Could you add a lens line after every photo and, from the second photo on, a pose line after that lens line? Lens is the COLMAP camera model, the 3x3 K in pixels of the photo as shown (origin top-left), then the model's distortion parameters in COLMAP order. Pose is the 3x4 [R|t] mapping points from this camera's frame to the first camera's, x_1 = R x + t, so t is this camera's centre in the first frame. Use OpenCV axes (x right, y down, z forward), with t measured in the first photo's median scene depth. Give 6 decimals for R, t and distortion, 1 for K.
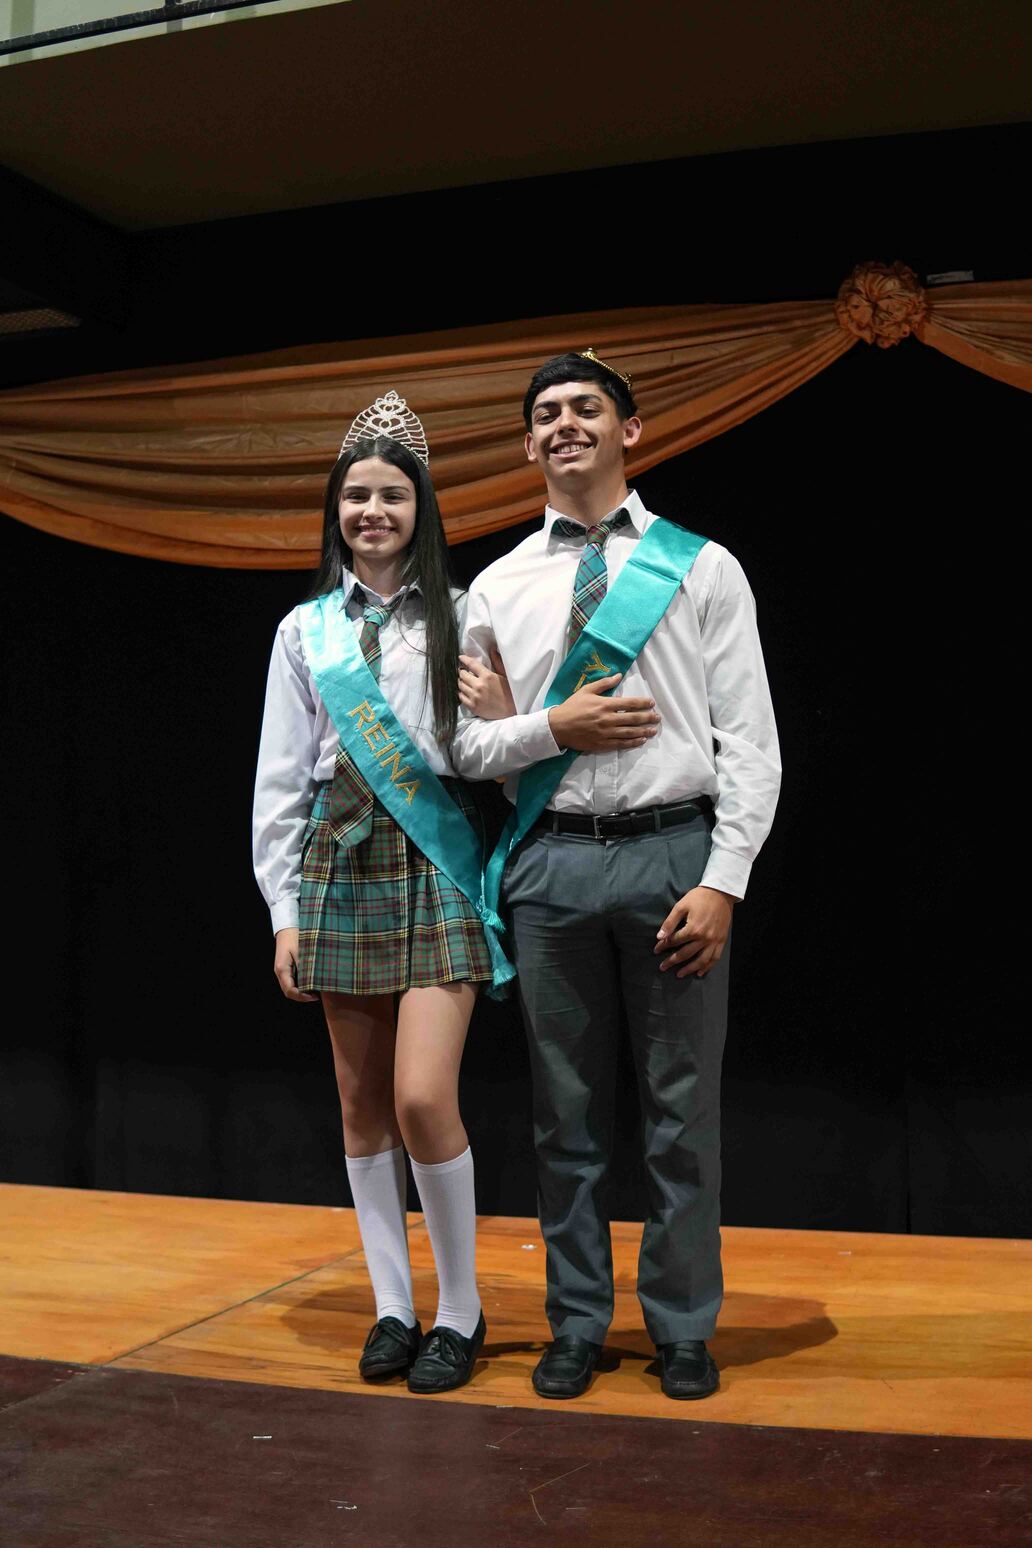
lens RADIAL K [[2049.5, 0, 516.0], [0, 2049.5, 774.0], [0, 0, 1]] dist [-0.183804, -0.167351]
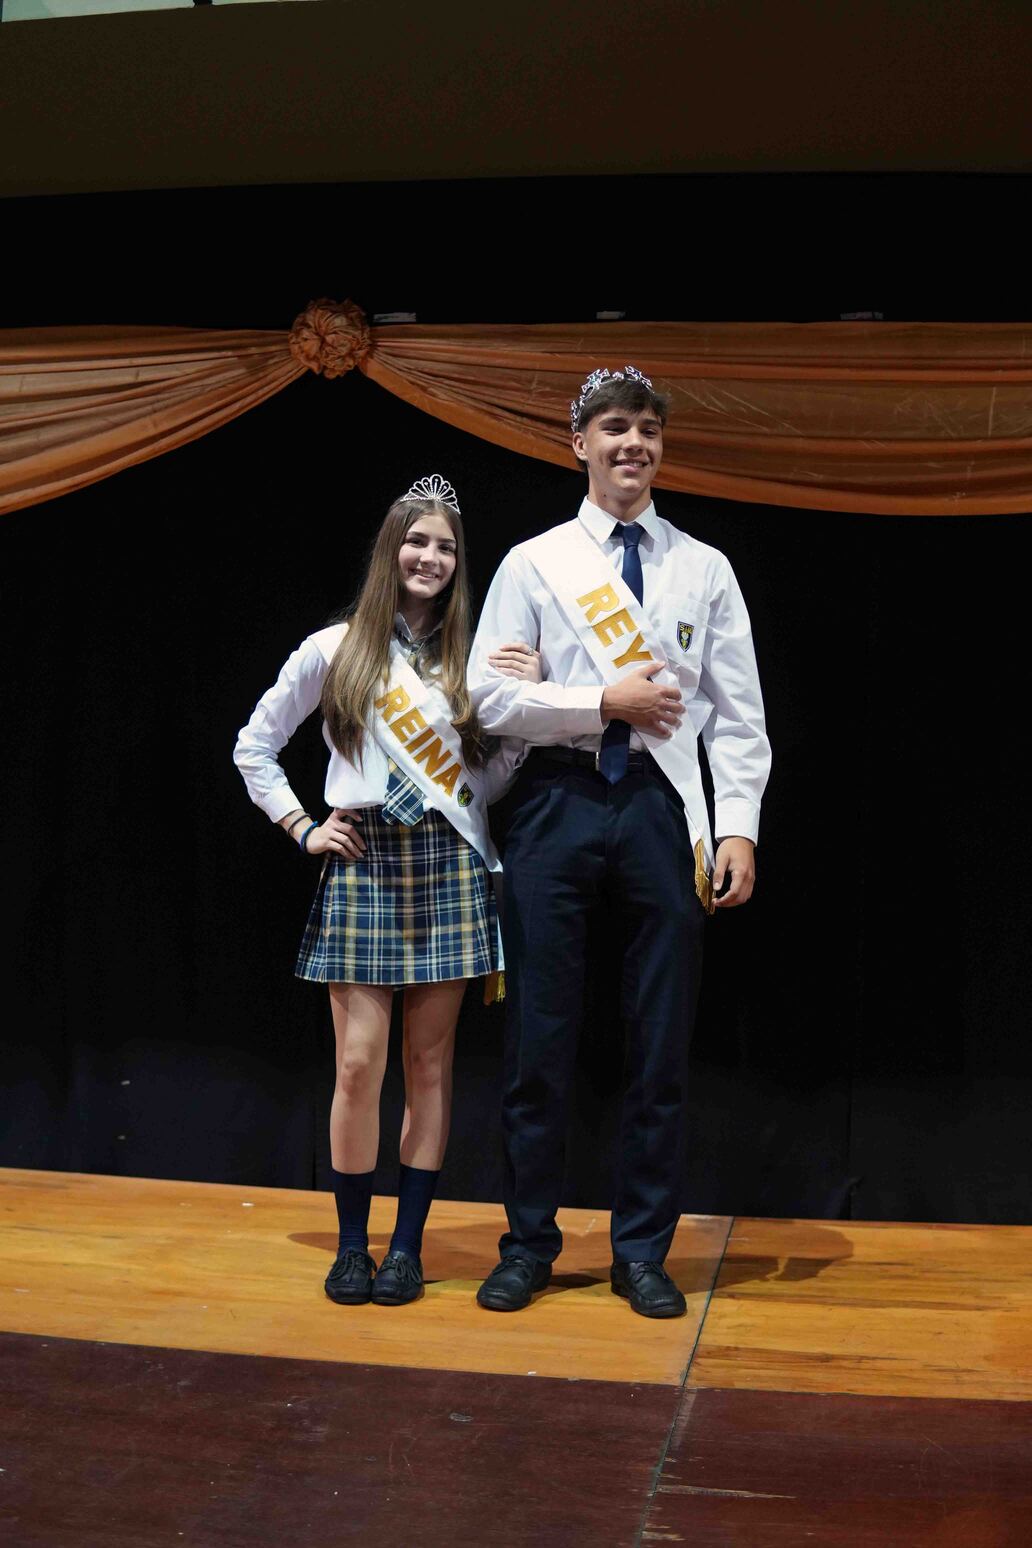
lens RADIAL K [[2044.2, 0, 534.5], [0, 2044.2, 770.1], [0, 0, 1]] dist [-0.198396, -0.112926]
pose [[0.977991, 0.048474, 0.202938, 0.079747], [-0.049495, 0.998774, -0.000046, -0.005198], [-0.202692, -0.010000, 0.979192, -0.097041]]
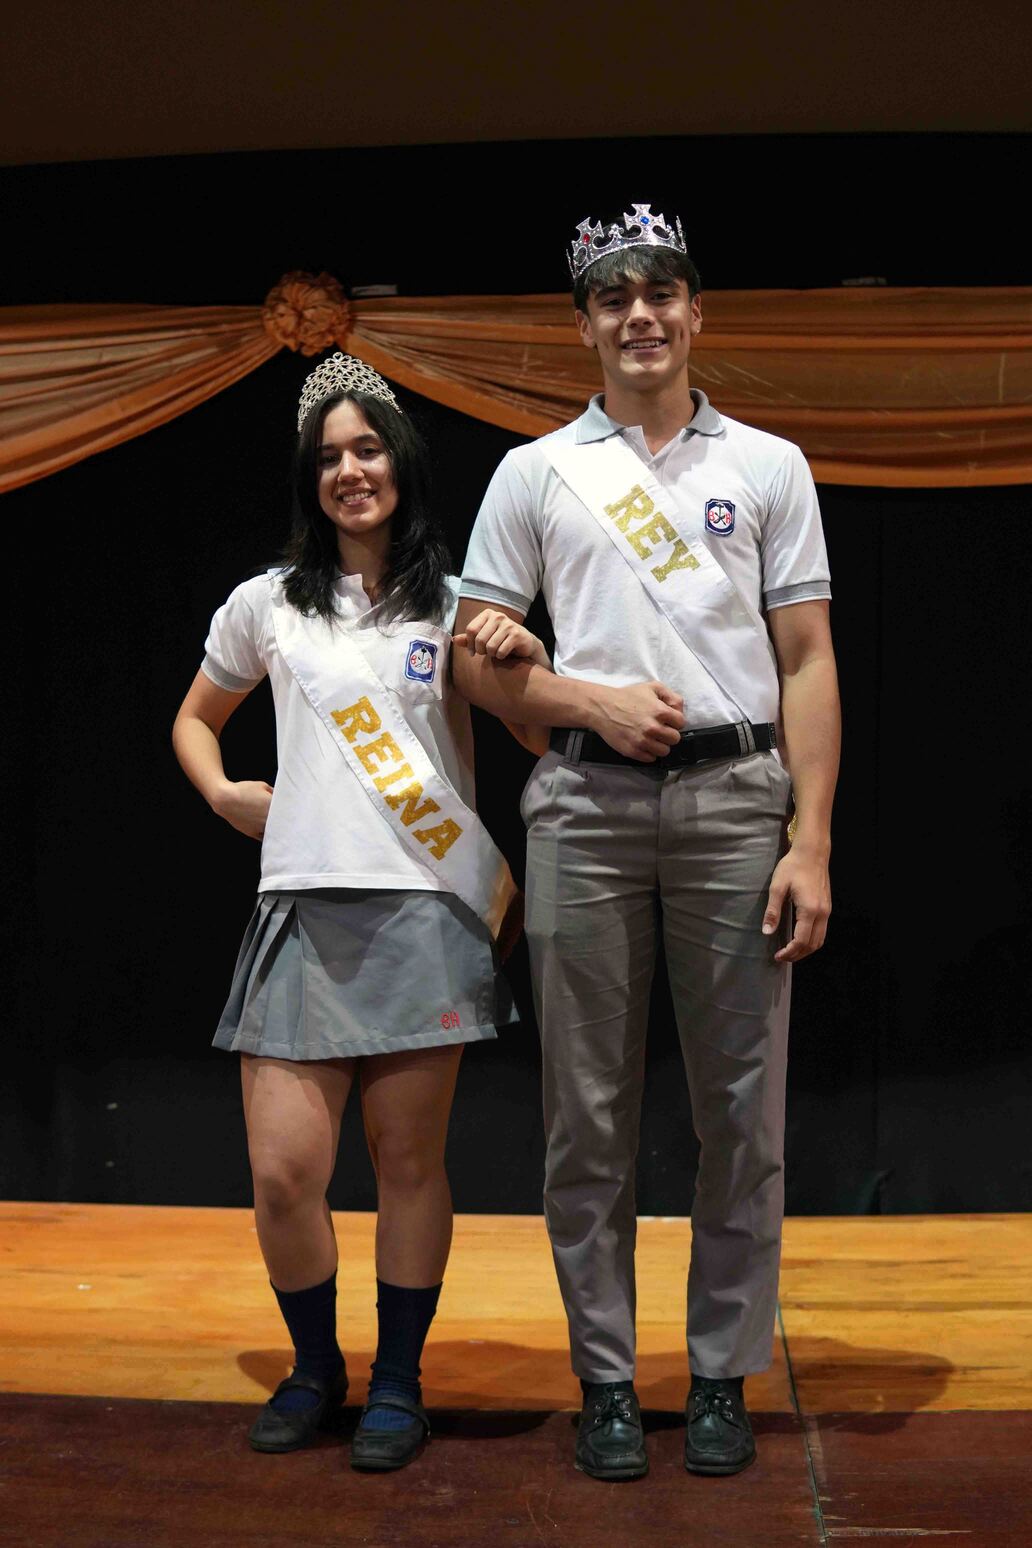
lens RADIAL K [[2044.7, 0, 516.0], [0, 2044.7, 774.0], [0, 0, 1]] dist [-0.186057, -0.169666]
pose [[0.962165, 0.013328, 0.272142, 0.005877], [-0.017664, 0.999753, 0.013491, -0.012957], [-0.271895, -0.017788, 0.962163, -0.030618]]
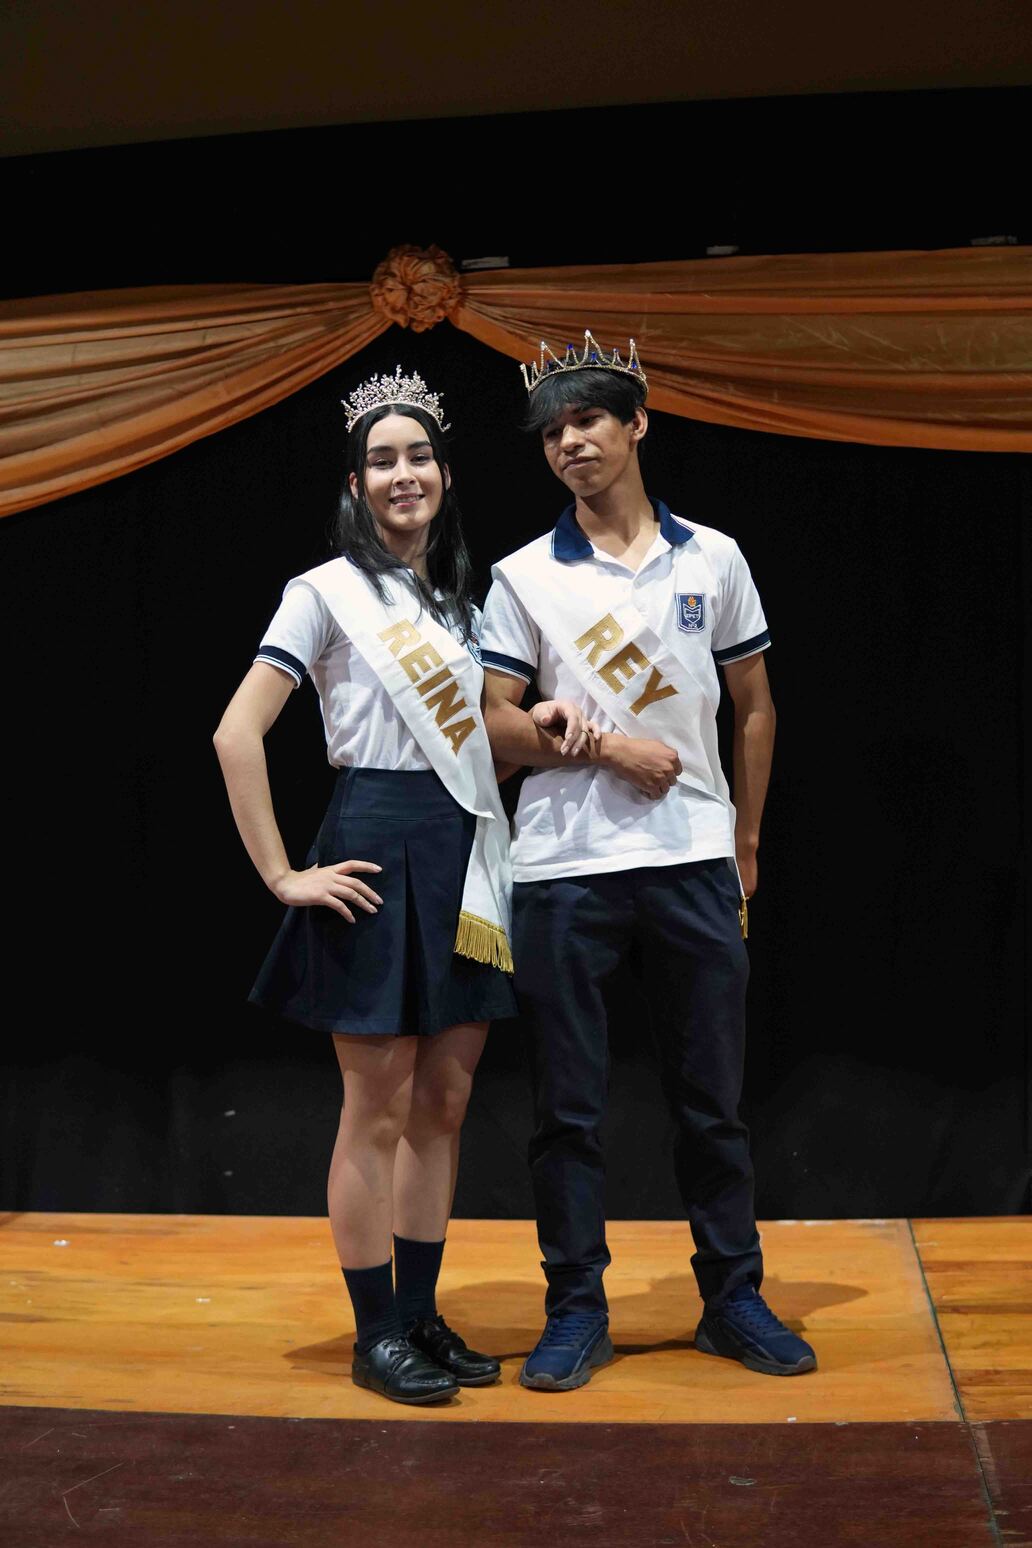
lens RADIAL K [[2049.5, 0, 516.0], [0, 2049.5, 774.0], [0, 0, 1]] dist [-0.183804, -0.167351]
pose [[0.975365, -0.003316, 0.220573, 0.007554], [0.002005, 0.999979, 0.006169, 0.001411], [-0.220589, -0.005575, 0.975351, 0.009025]]
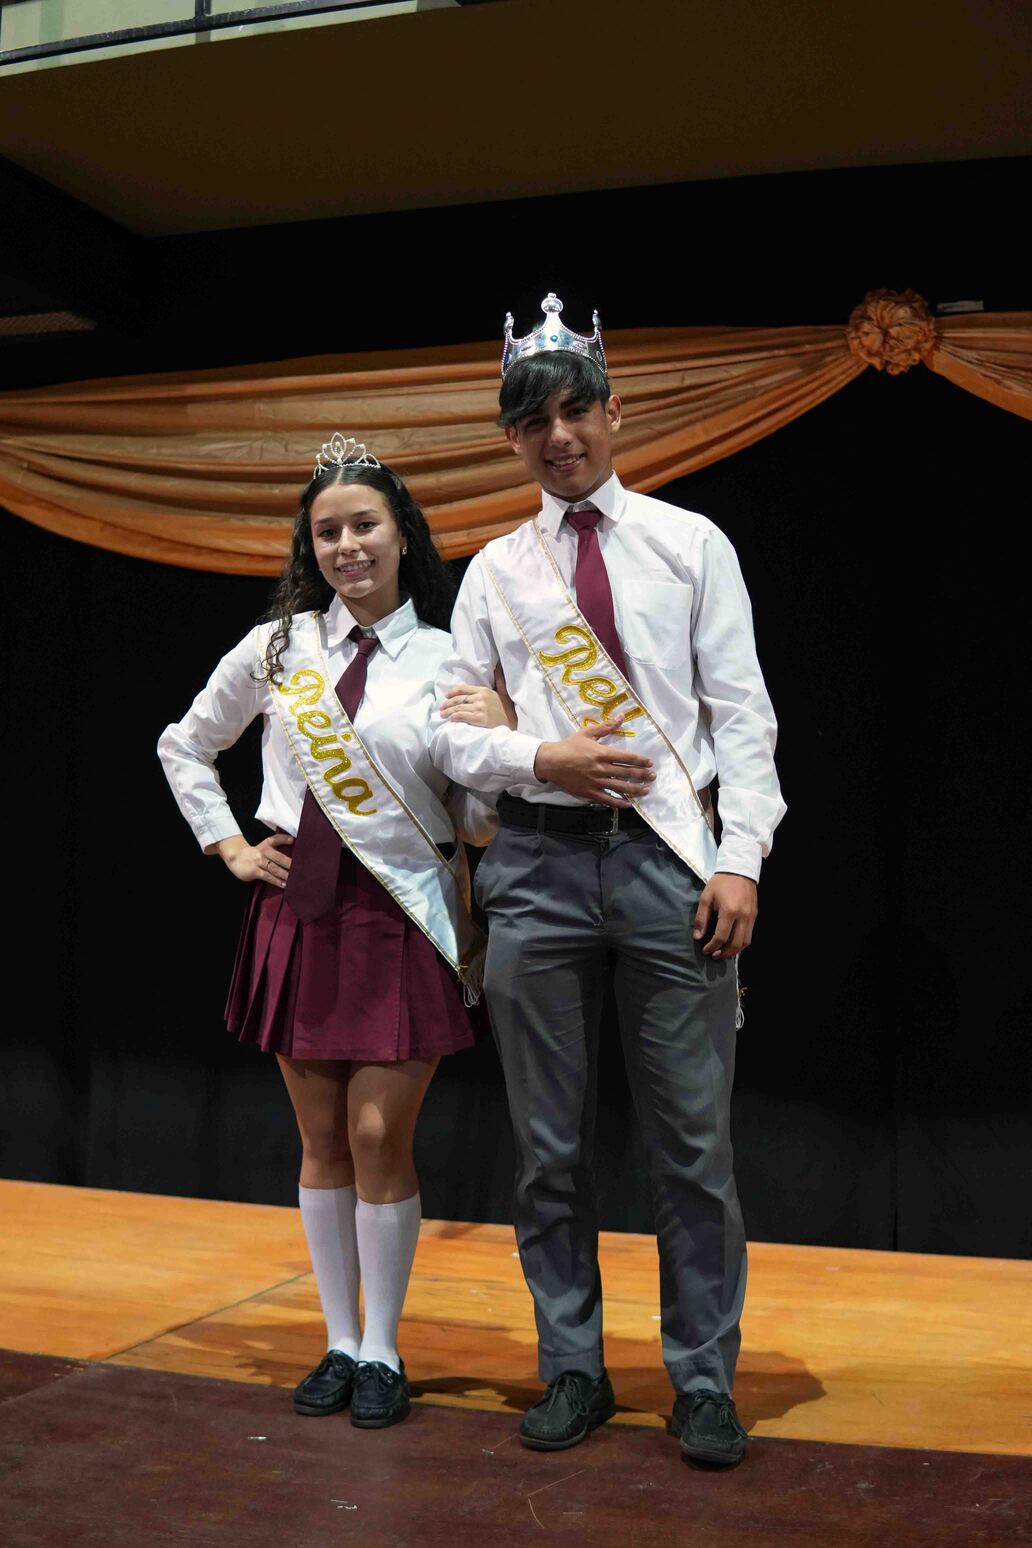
lens RADIAL K [[2049.1, 0, 508.8], [0, 2049.1, 774.1], [0, 0, 1]] dist [-0.176395, -0.207719]
pose [[0.999633, 0.026399, 0.006094, -0.011309], [-0.026377, 0.999645, -0.003775, -0.002114], [-0.006192, 0.003613, 0.999974, -0.010317]]
